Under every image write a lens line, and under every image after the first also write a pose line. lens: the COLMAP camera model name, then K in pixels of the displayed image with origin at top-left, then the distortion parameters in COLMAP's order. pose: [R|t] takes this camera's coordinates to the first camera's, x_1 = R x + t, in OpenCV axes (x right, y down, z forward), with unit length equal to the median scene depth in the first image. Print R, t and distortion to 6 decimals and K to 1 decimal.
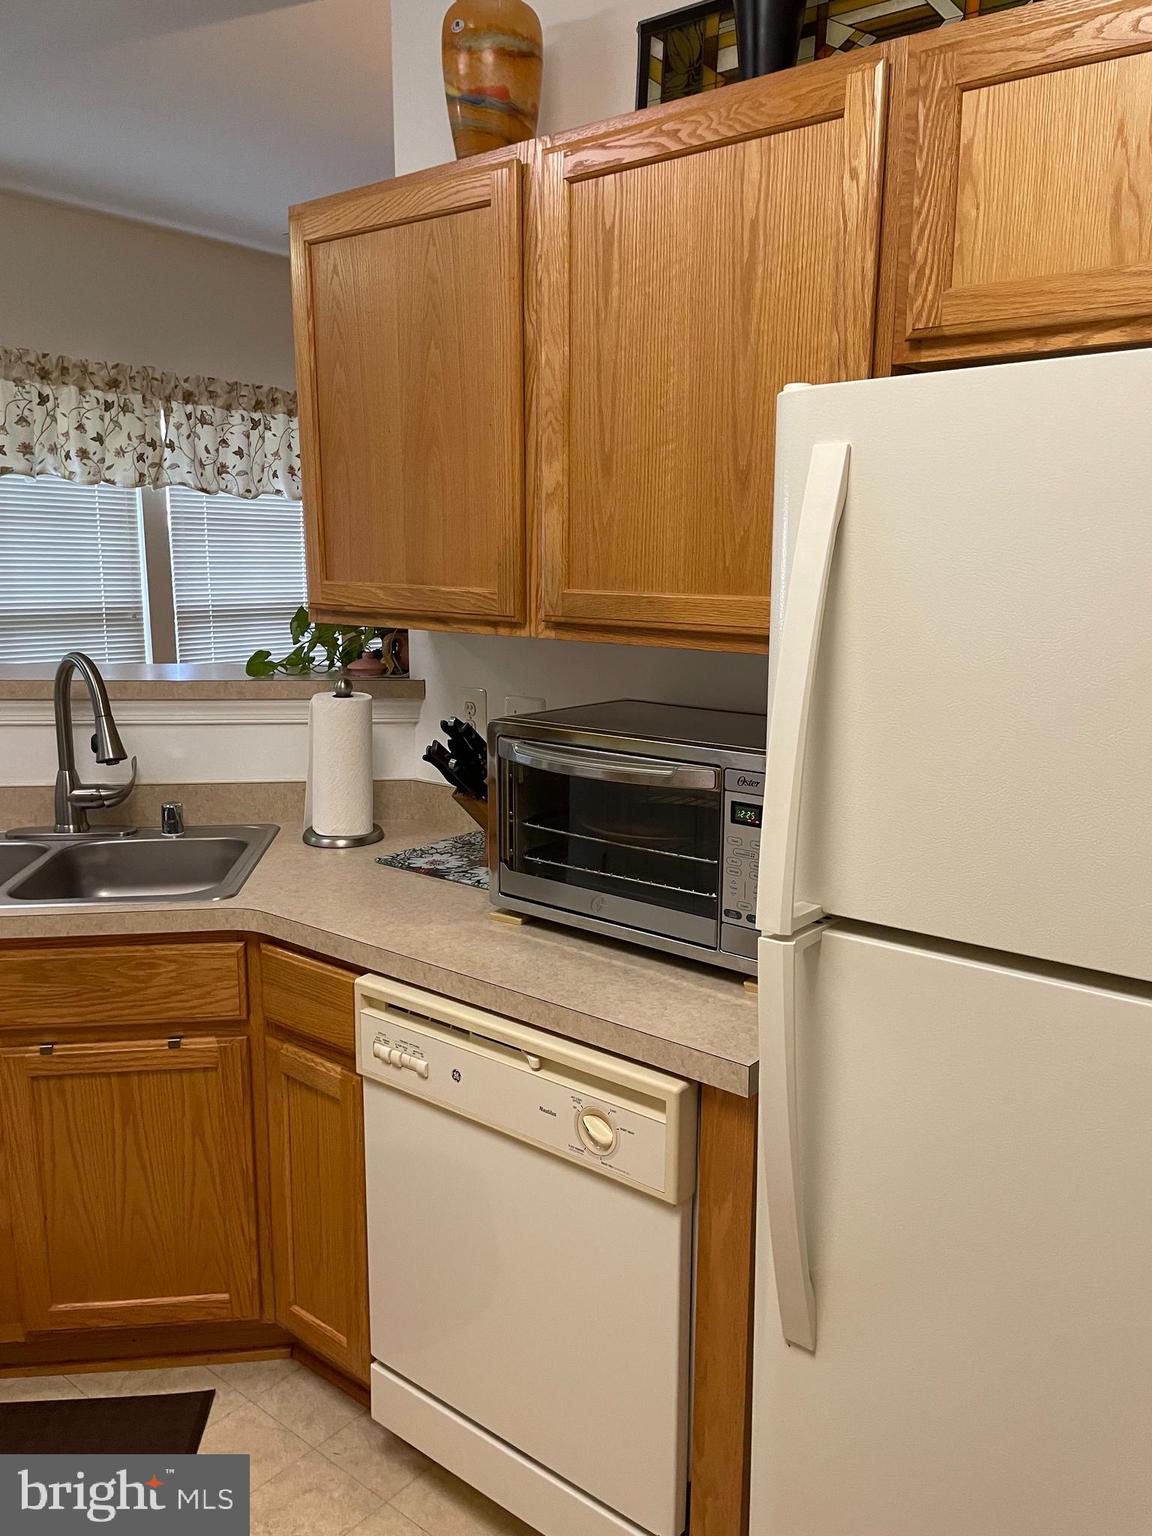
lens RADIAL K [[1158.6, 0, 584.3], [0, 1158.6, 763.7], [0, 0, 1]] dist [0.103270, -0.130680]
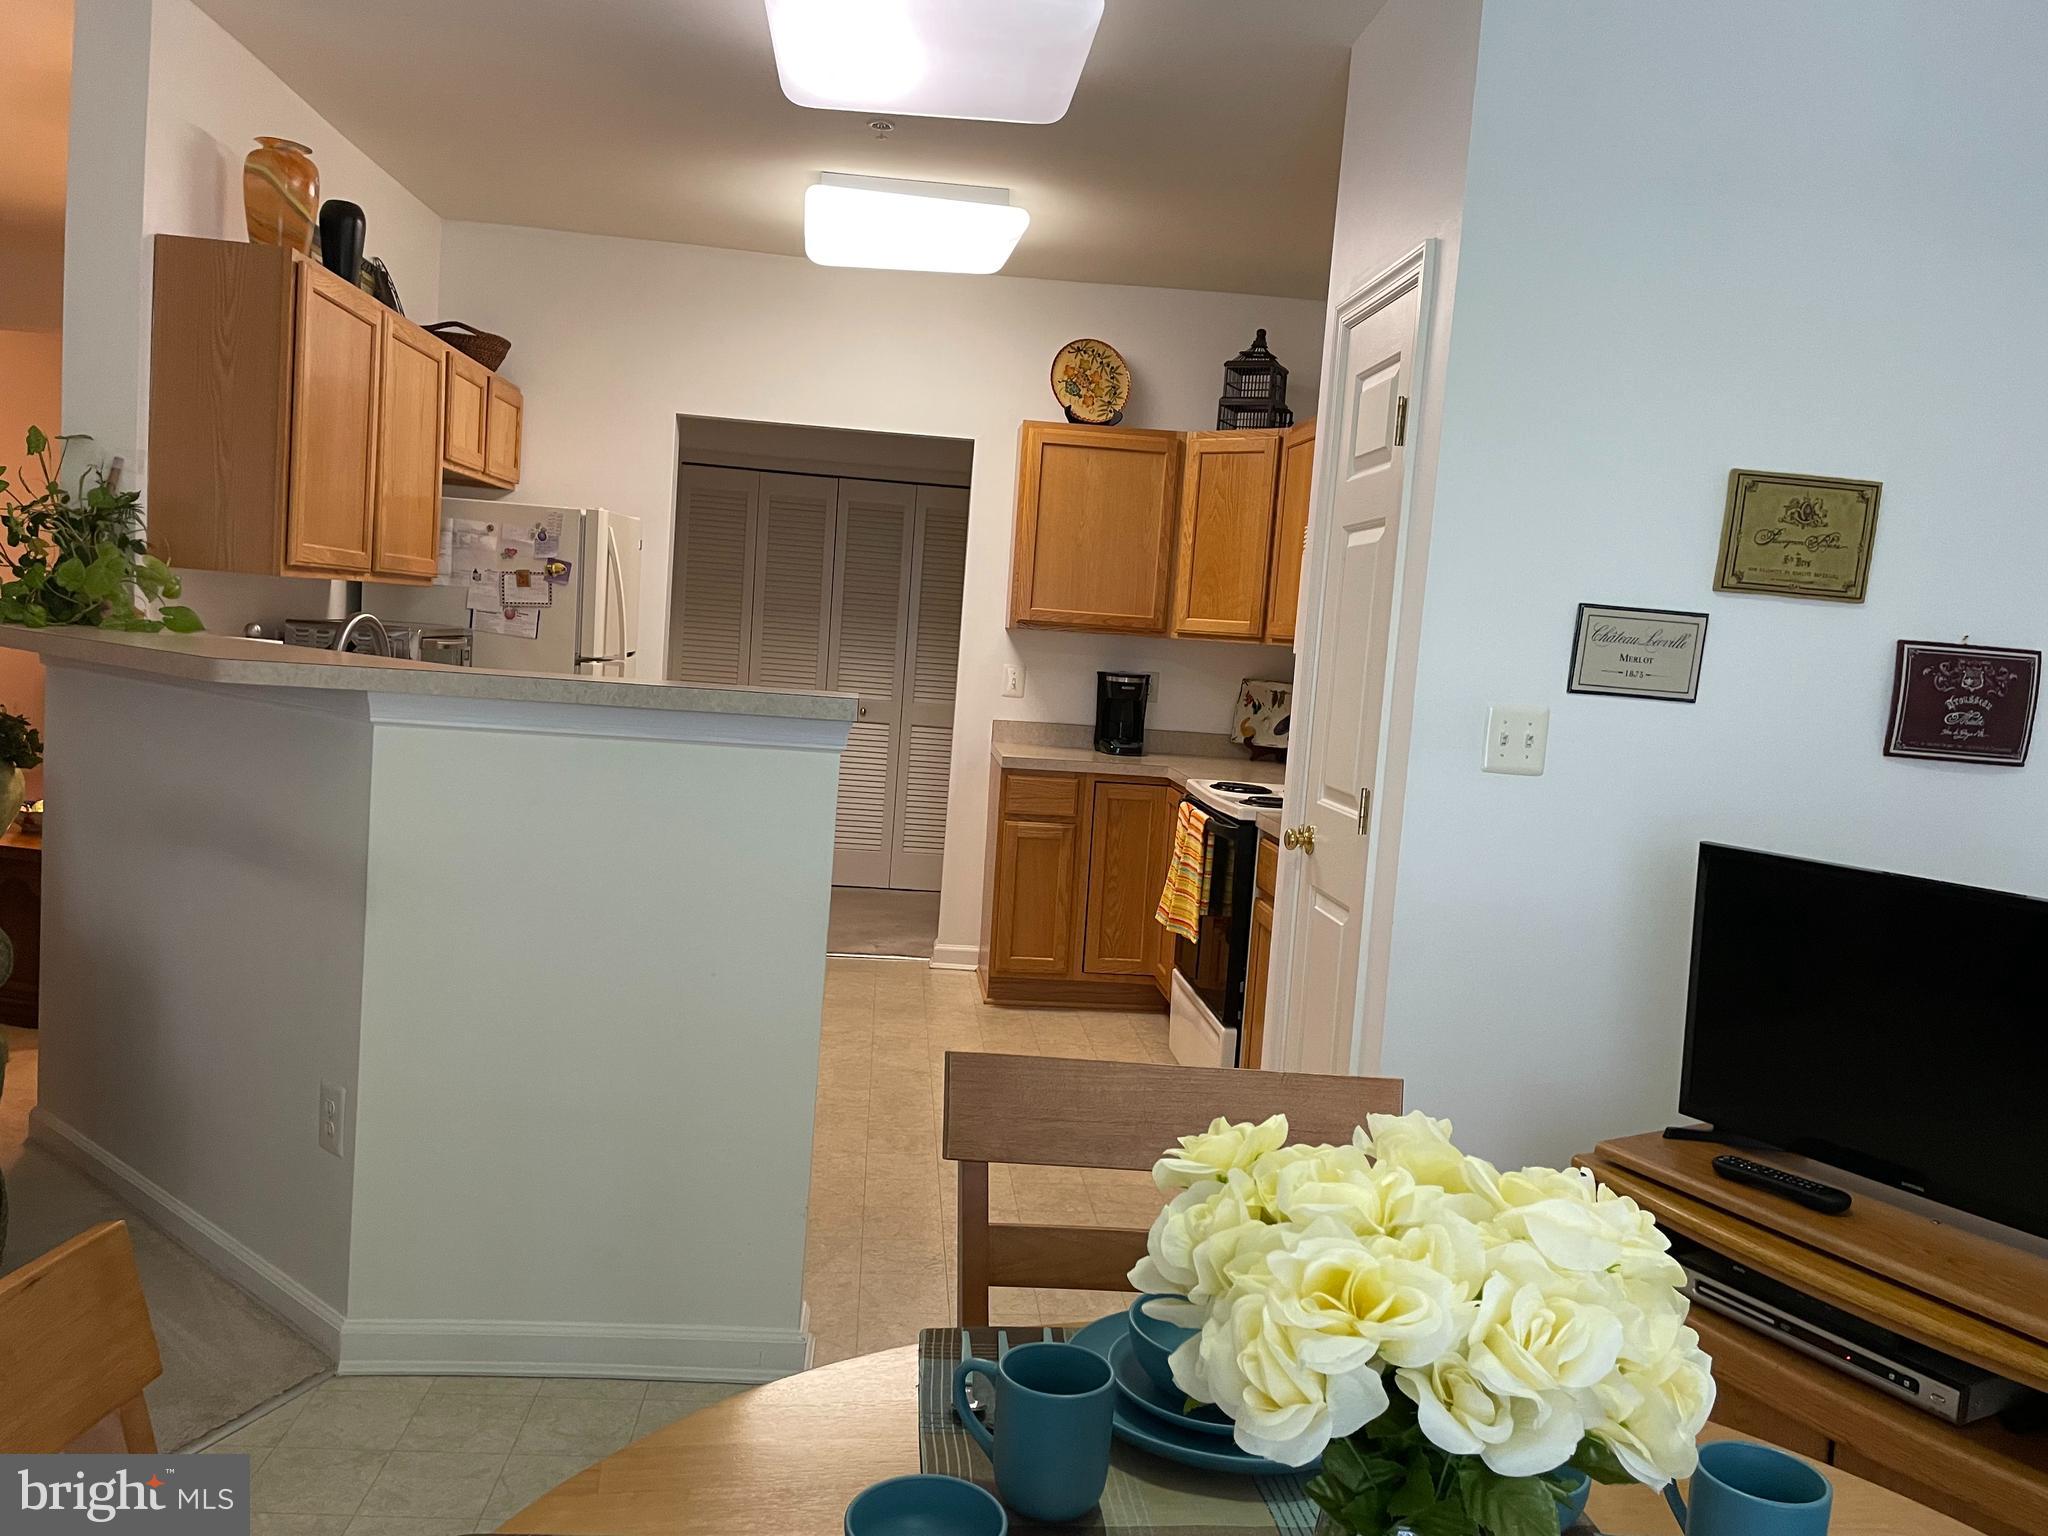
lens RADIAL K [[1581.7, 0, 1024.0], [0, 1581.7, 768.0], [0, 0, 1]] dist [0.038859, -0.143532]
pose [[-0.688182, -0.122722, 0.715083, -2.098867], [0.048005, 0.975729, 0.213653, -0.257603], [-0.723948, 0.181360, -0.665588, 1.687416]]
